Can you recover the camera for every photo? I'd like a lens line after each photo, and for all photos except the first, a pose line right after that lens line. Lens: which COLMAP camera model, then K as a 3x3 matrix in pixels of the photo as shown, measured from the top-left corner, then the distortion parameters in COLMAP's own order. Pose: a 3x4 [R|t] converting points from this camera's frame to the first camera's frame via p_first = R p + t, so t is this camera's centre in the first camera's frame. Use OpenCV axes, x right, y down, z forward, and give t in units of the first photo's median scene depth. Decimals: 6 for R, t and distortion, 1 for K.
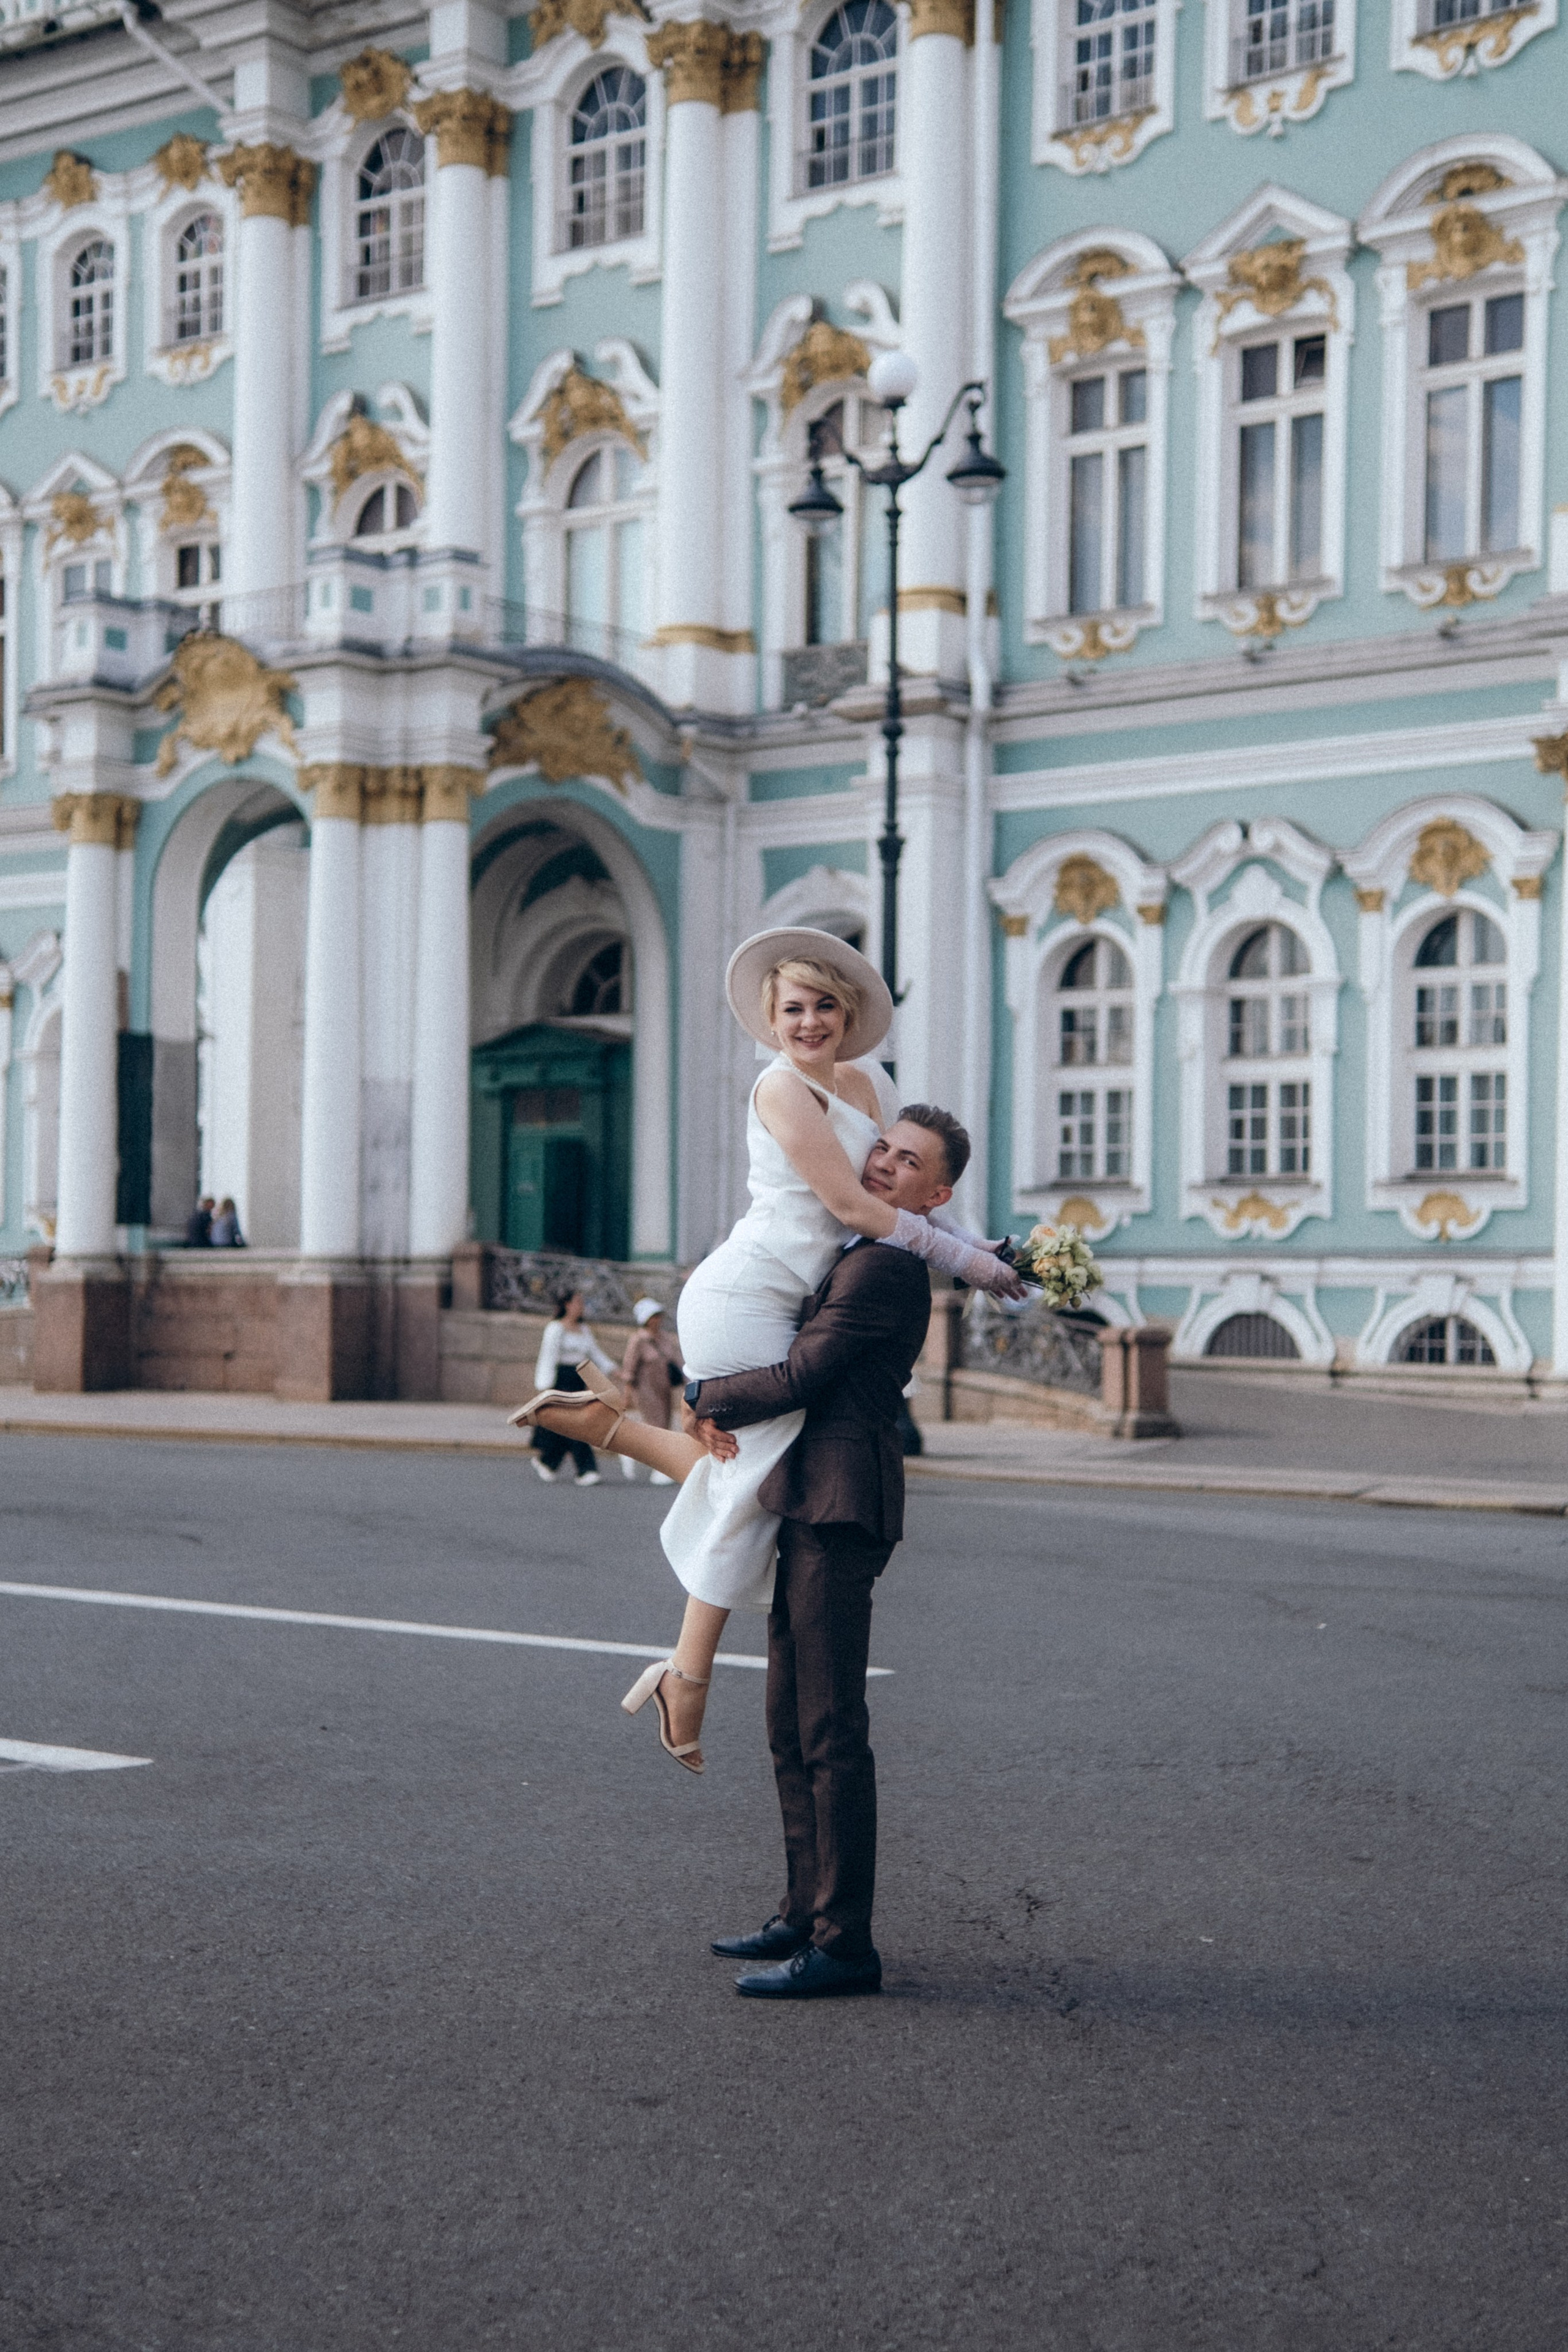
lens RADIAL K [[3329.6, 0, 778.4], [0, 3329.6, 1178.2], [0, 0, 1]] dist [0.191347, 0.000000]
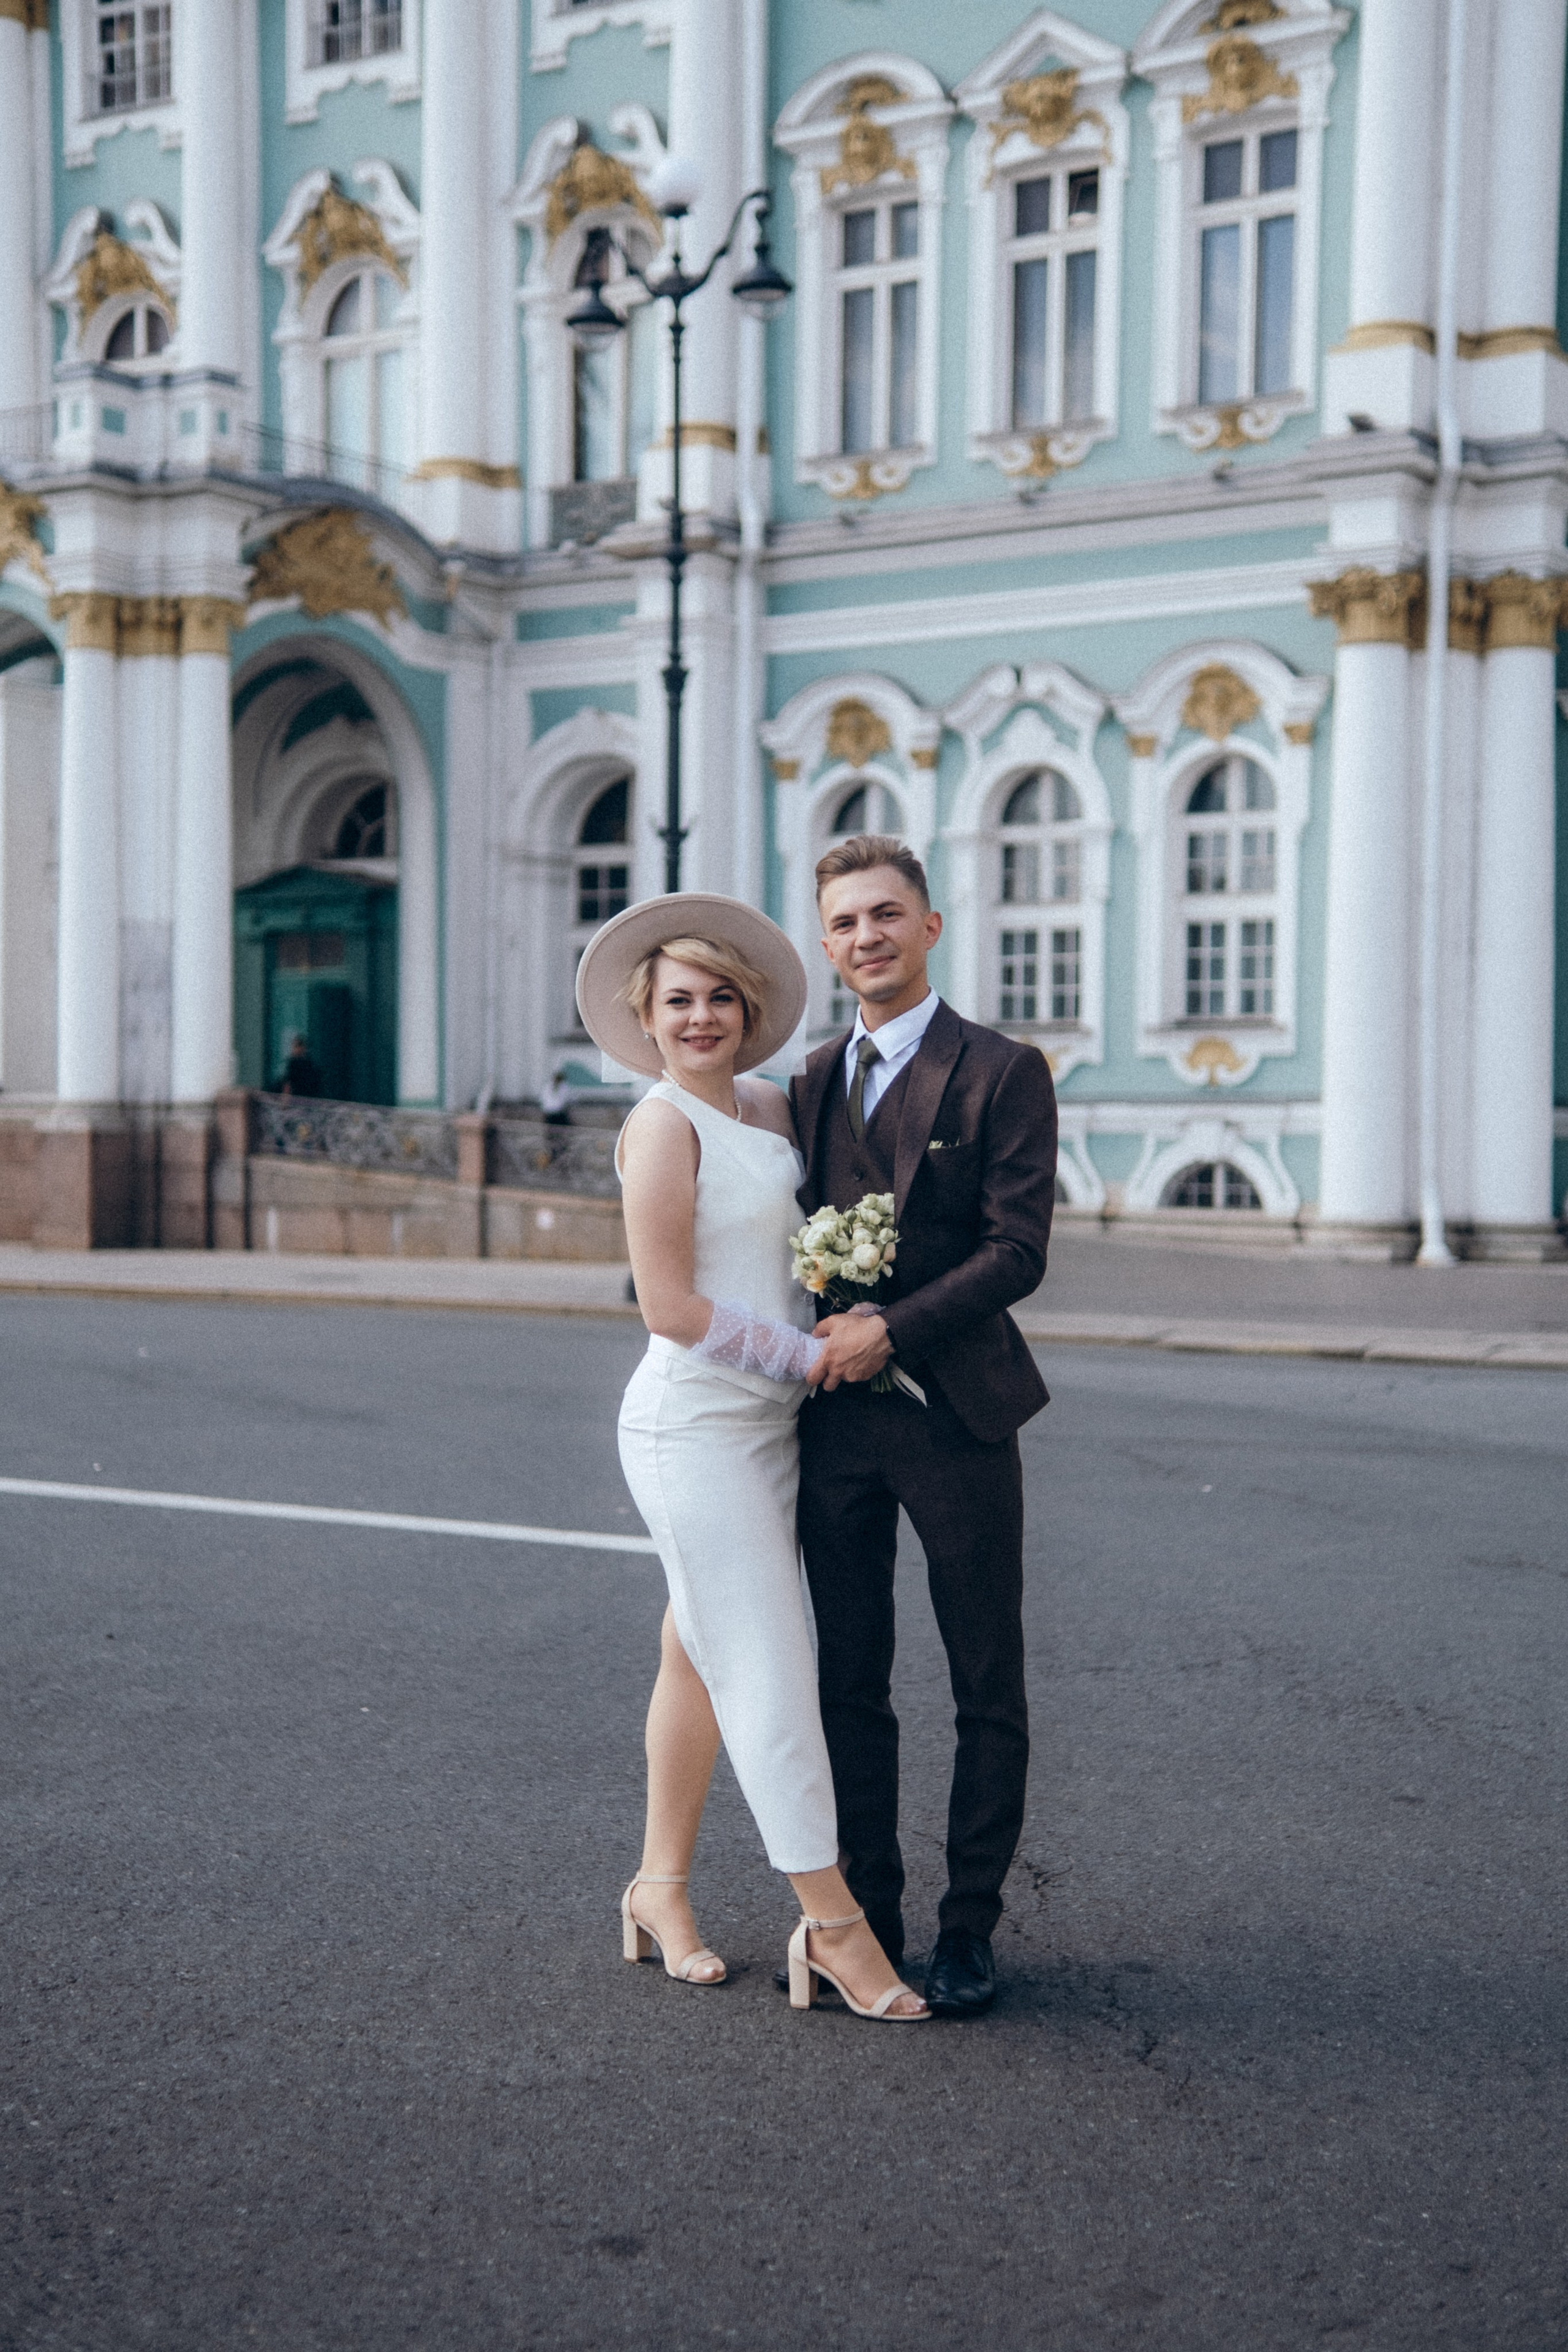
lens RADIAL K [[3329.6, 0, 784.8], [0, 3329.6, 1171.5], [0, 0, 1]] dist [0.191347, 0.000000]
pose [[0.997454, -0.001613, 0.071293, -0.001205], [-0.001500, 0.999048, 0.043589, 0.000515], [-0.071295, -0.043585, 0.996503, 0.006961]]
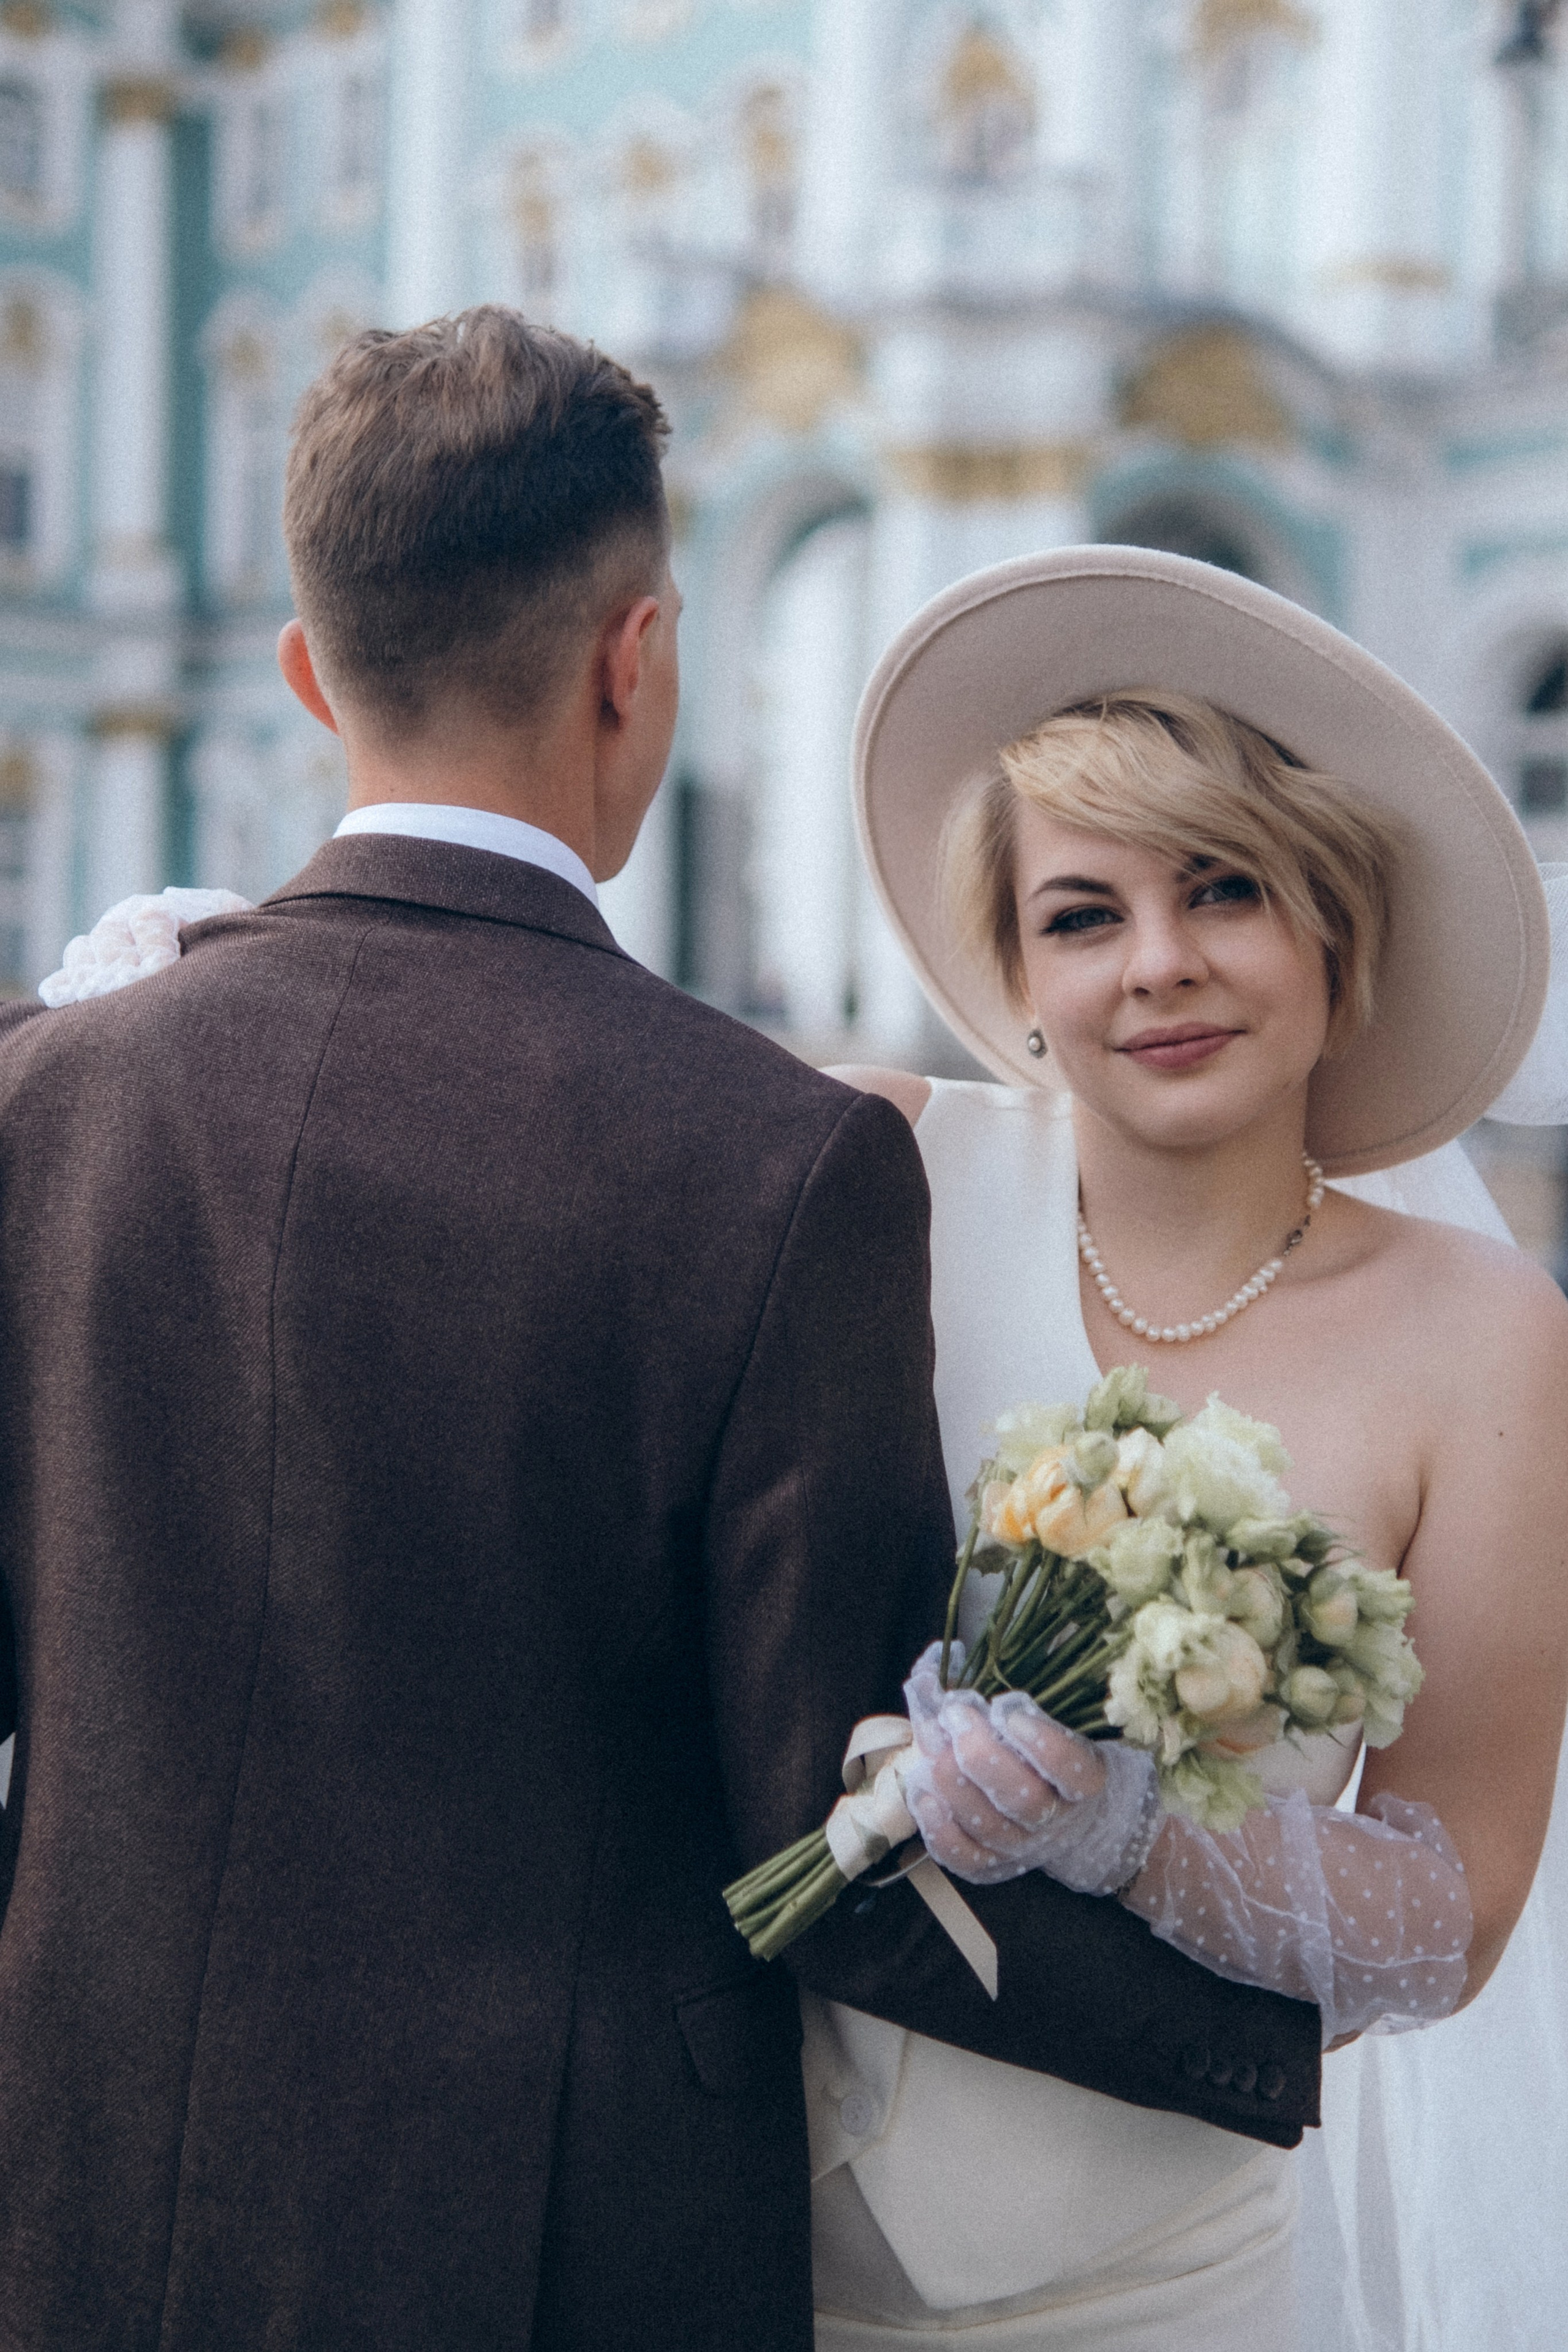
lens RADIAL K [[3329.6, 0, 780.6], [0, 3329.6, 1174.2], [0, 0, 1]] dist [0.191347, 0.000000]
pose [[0.977282, 0.009855, -0.211713, 0.026356], [0.005630, 0.997359, 0.072414, -0.001519], [0.211868, -0.071961, 0.974645, 0.292563]]
